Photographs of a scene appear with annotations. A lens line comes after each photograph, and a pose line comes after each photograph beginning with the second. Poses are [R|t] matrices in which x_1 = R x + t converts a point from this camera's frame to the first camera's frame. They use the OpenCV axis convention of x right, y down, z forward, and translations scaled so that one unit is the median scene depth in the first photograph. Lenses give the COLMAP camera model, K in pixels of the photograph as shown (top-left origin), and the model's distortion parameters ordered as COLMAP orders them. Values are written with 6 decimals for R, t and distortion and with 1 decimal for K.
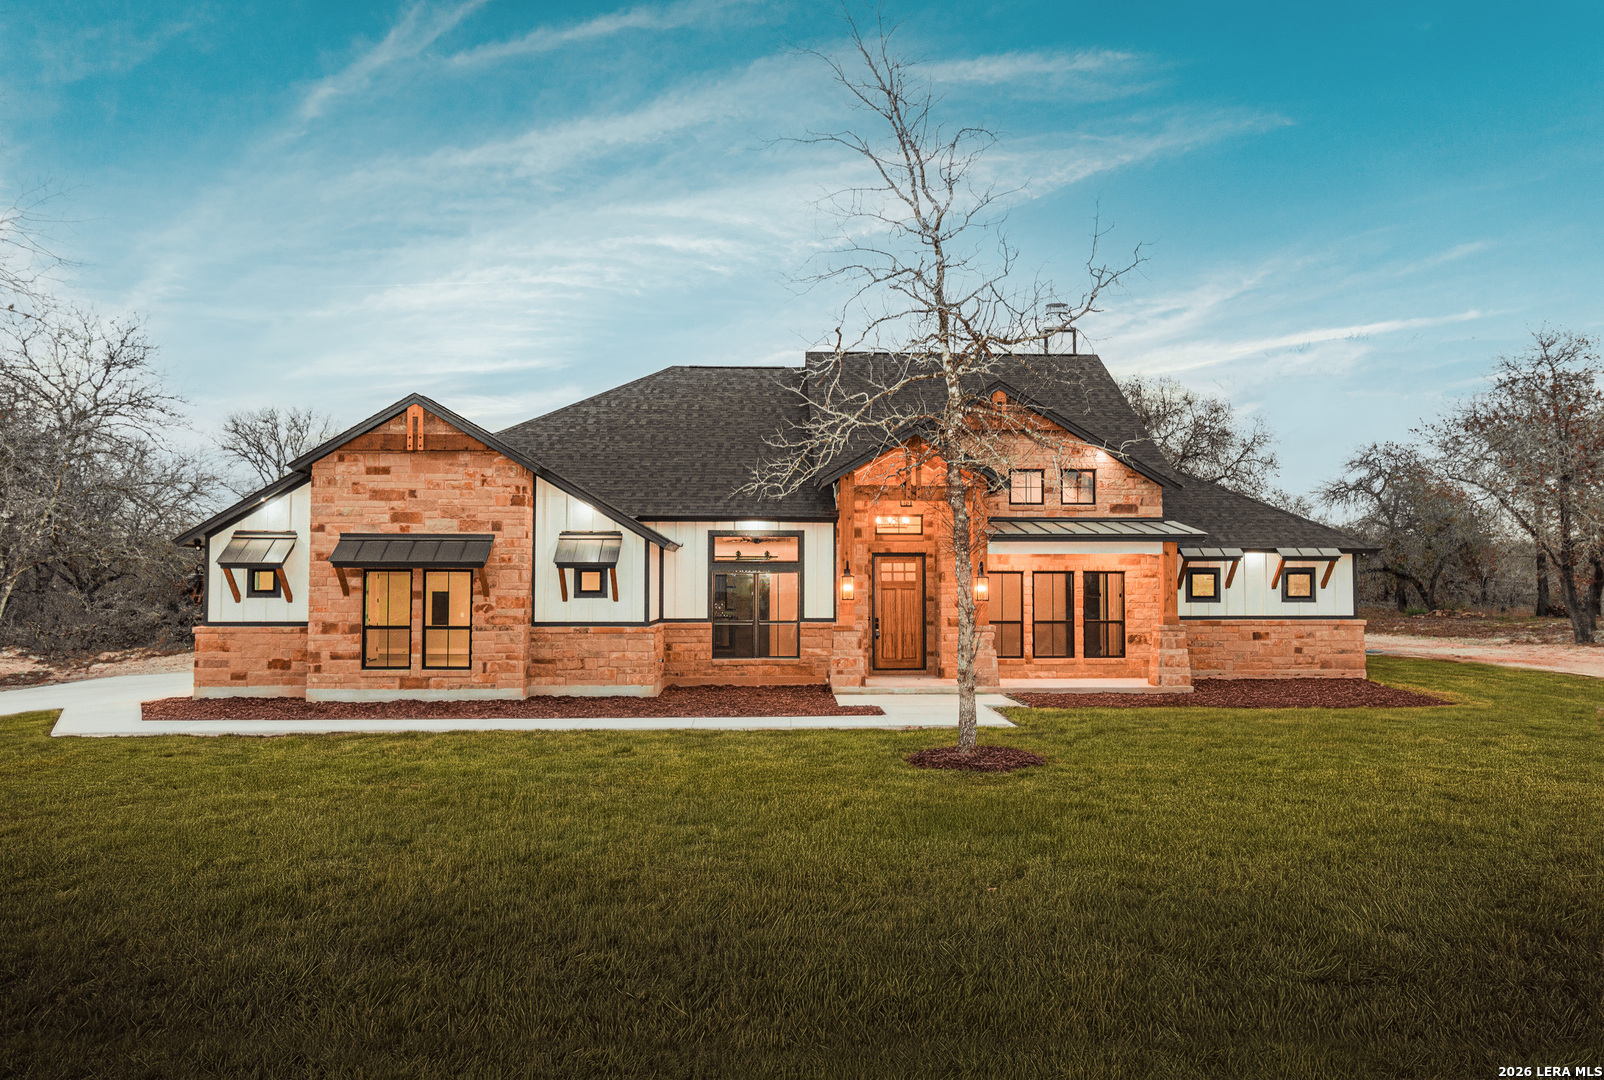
lens RADIAL K [[1594.5, 0, 794.9], [0, 1594.5, 528.9], [0, 0, 1]] dist [0.007506, 0.004298]
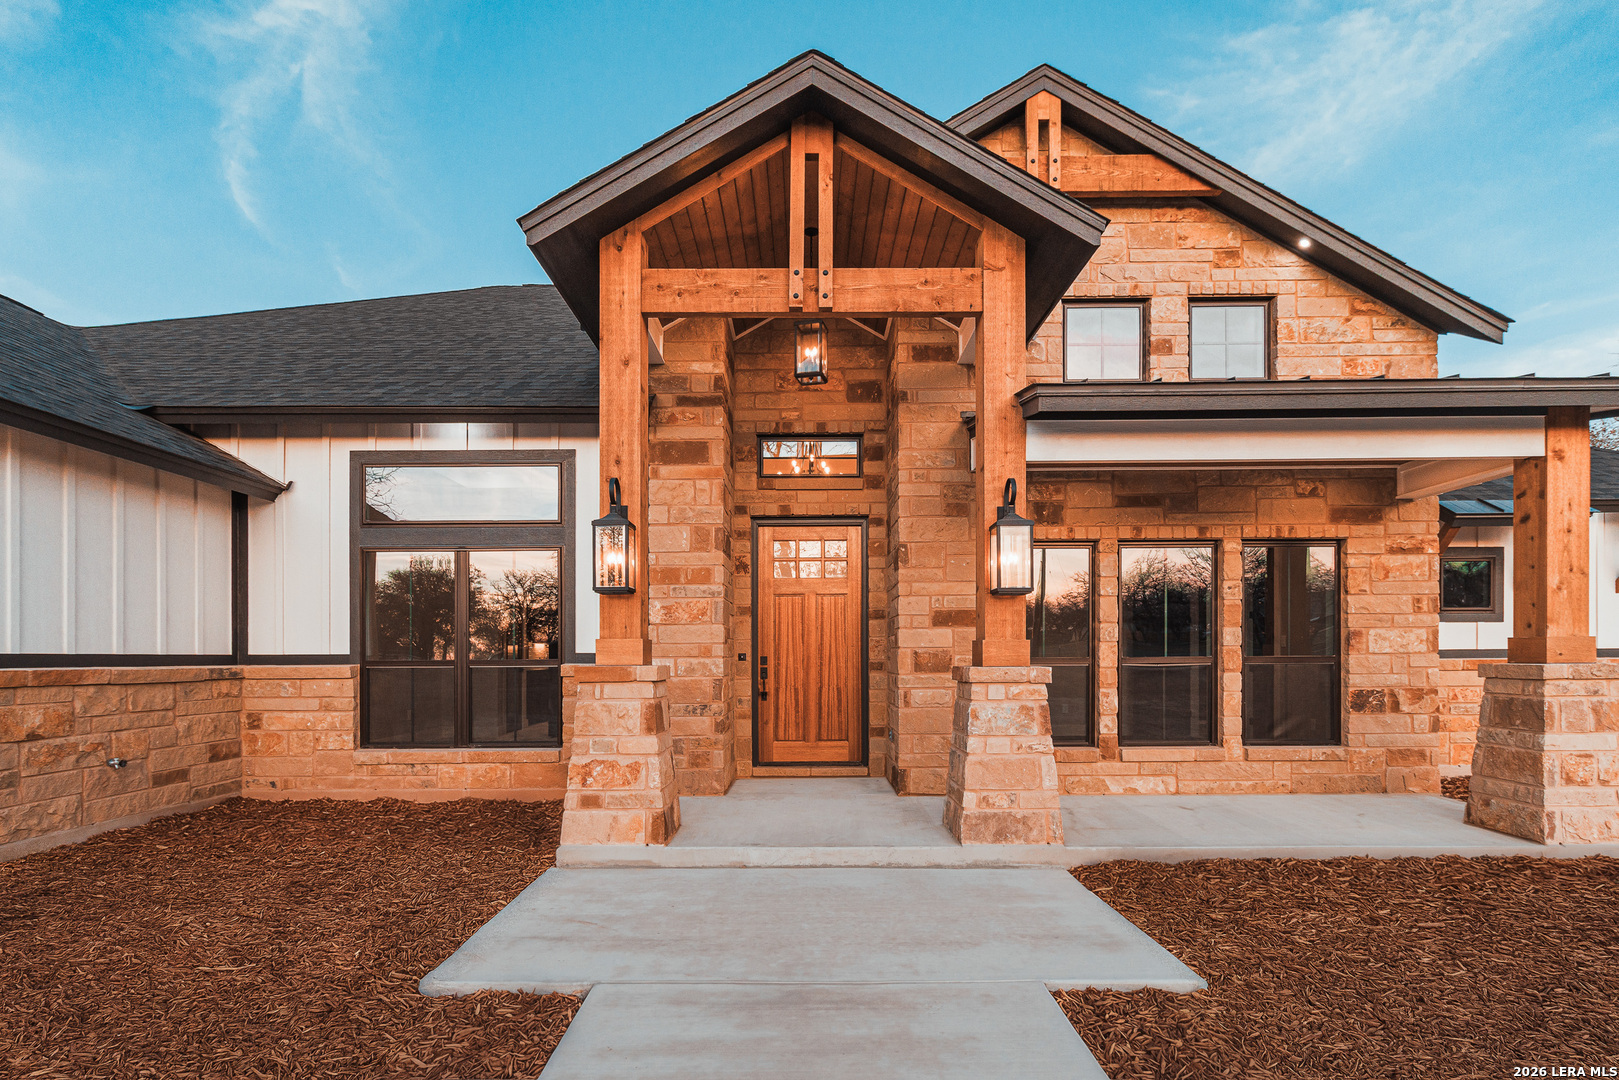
lens RADIAL K [[757.6, 0, 765.1], [0, 757.6, 661.4], [0, 0, 1]] dist [0.001199, -0.000238]
pose [[0.992766, -0.006056, -0.119916, 0.082218], [0.009664, 0.999517, 0.029528, 0.053003], [0.119679, -0.030473, 0.992345, 0.810362]]
